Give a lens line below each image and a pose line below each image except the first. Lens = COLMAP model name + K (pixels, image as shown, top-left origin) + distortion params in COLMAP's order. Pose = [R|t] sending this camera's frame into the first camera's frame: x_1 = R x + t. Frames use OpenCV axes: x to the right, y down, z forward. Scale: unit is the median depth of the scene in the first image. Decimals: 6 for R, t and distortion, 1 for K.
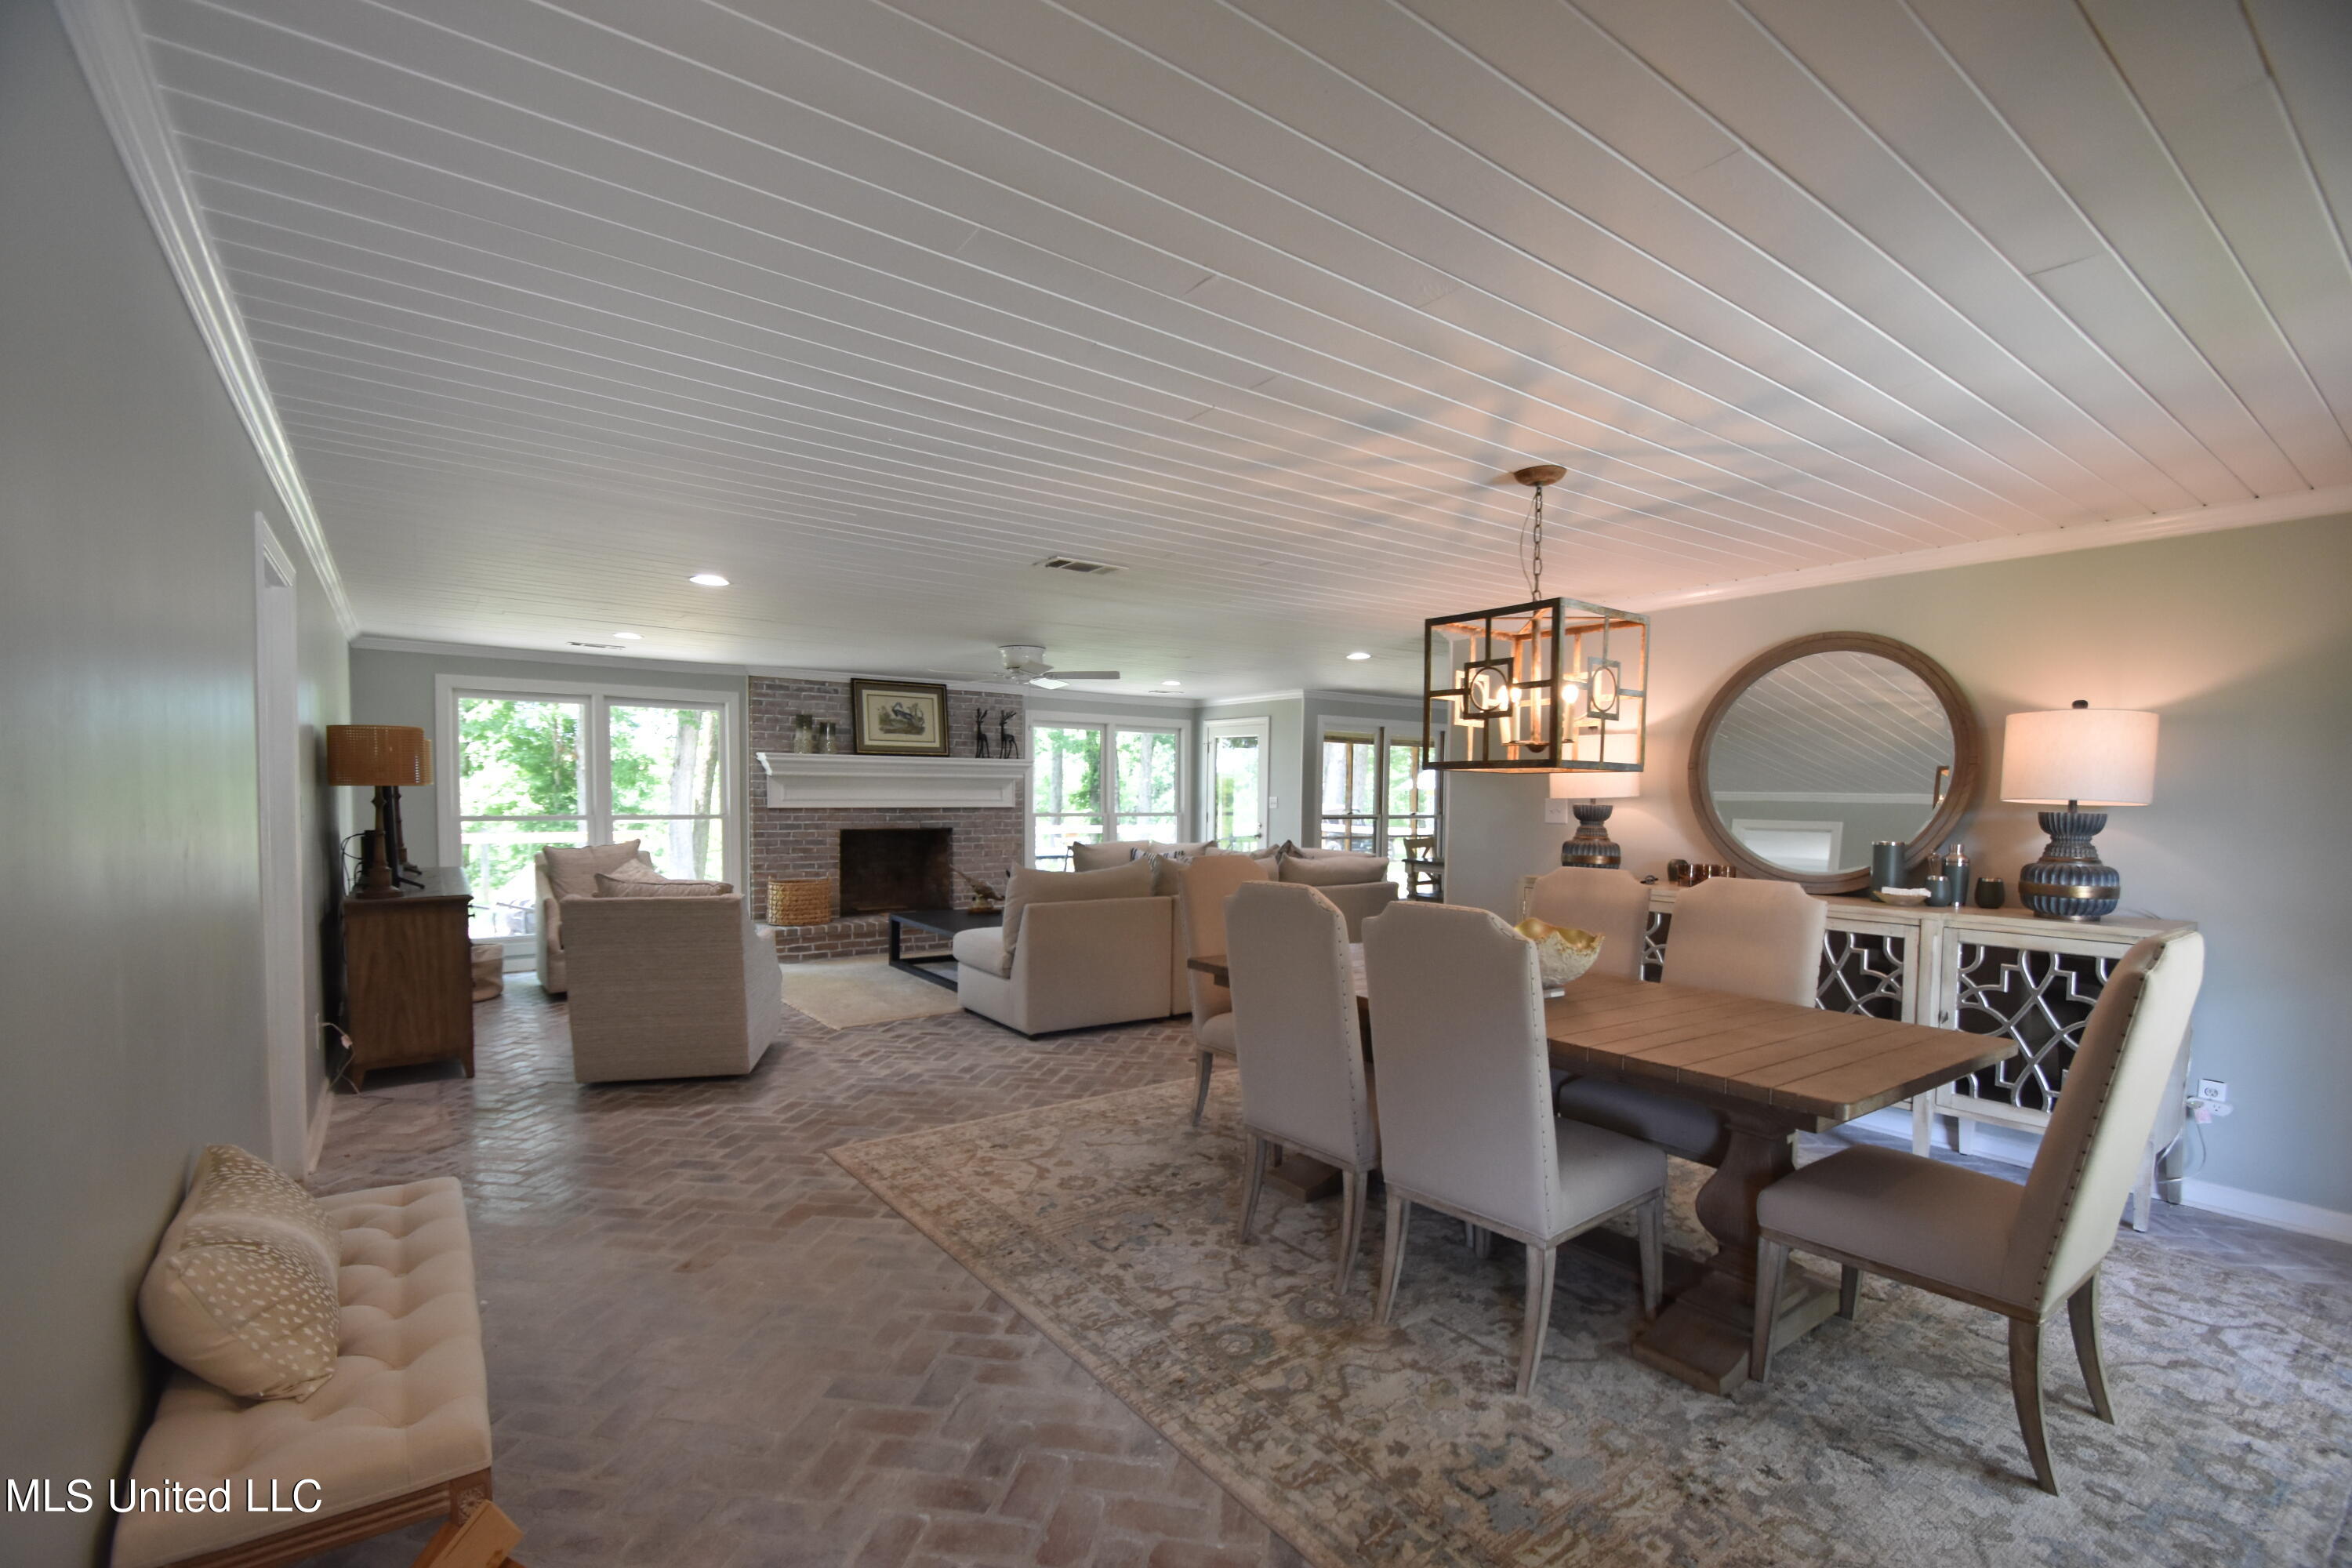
lens RADIAL K [[1033.8, 0, 1177.4], [0, 1033.8, 837.0], [0, 0, 1]] dist [-0.002041, -0.000187]
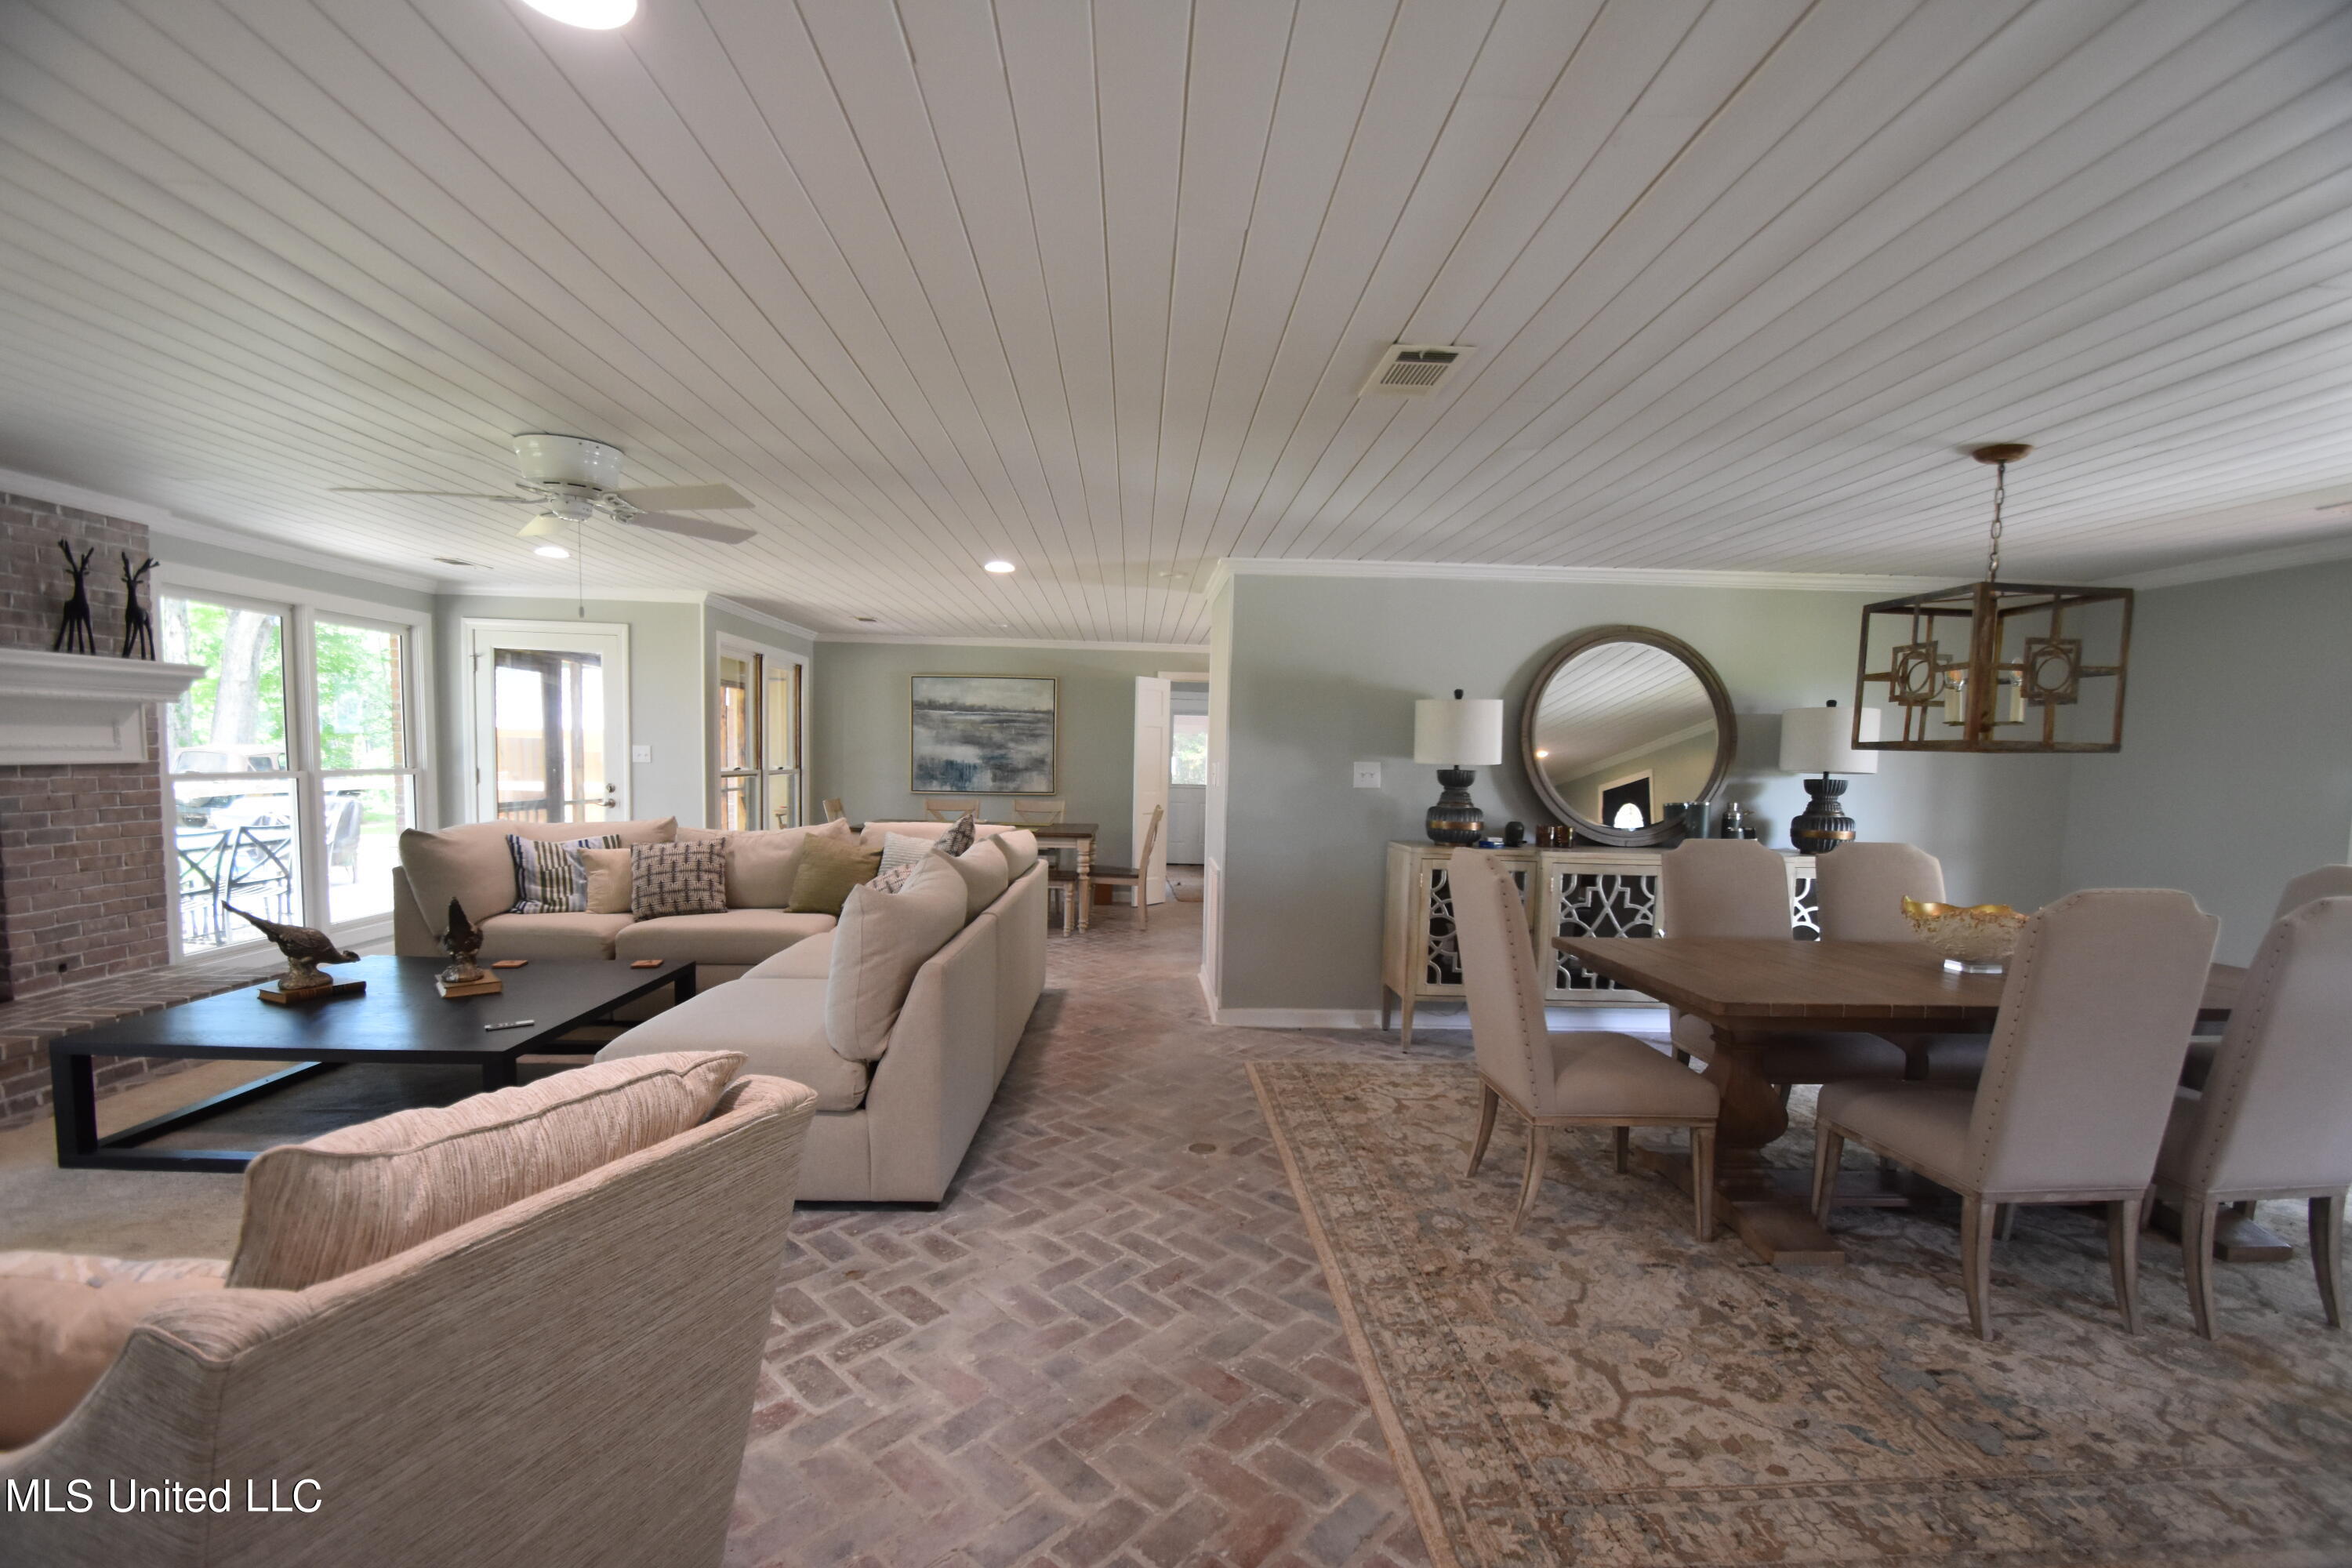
lens RADIAL K [[1035.9, 0, 1182.9], [0, 1035.9, 834.4], [0, 0, 1]] dist [0.015848, -0.015854]
pose [[0.552564, -0.060557, 0.831267, -0.323495], [0.016569, 0.997958, 0.061687, -0.019581], [-0.833306, -0.020313, 0.552439, 0.379342]]
